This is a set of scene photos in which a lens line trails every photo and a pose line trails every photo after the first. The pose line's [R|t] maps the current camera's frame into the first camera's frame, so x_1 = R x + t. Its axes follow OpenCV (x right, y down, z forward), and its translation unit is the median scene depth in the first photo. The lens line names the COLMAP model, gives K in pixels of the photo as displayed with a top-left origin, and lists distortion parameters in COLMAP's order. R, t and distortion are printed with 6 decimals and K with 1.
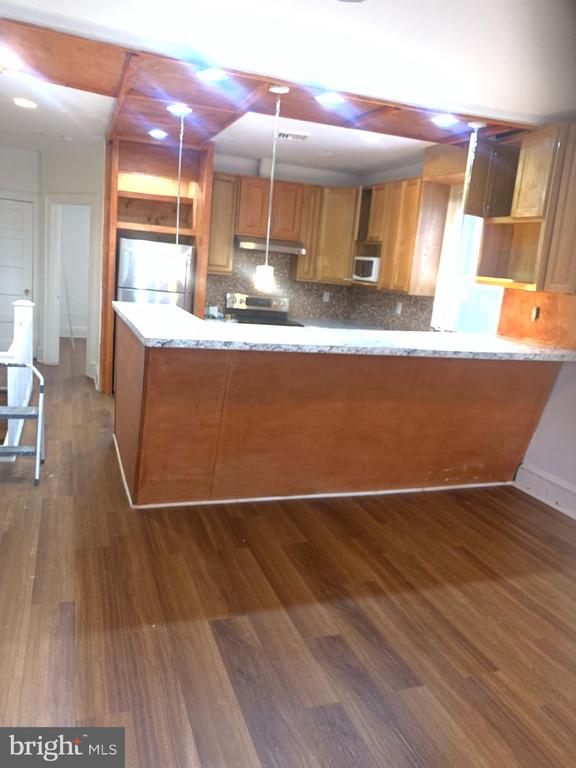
lens RADIAL K [[587.6, 0, 283.4], [0, 587.6, 381.0], [0, 0, 1]] dist [0.034727, -0.044677]
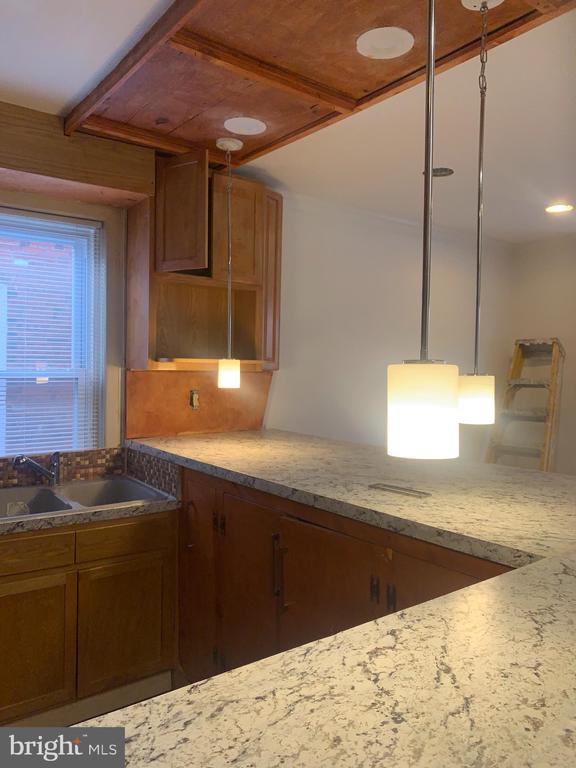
lens RADIAL K [[587.6, 0, 283.2], [0, 587.6, 373.8], [0, 0, 1]] dist [0.034727, -0.044677]
pose [[-0.287483, -0.106282, 0.951871, -0.316929], [0.154070, 0.975750, 0.155481, -0.227889], [-0.945313, 0.191352, -0.264137, 0.994299]]
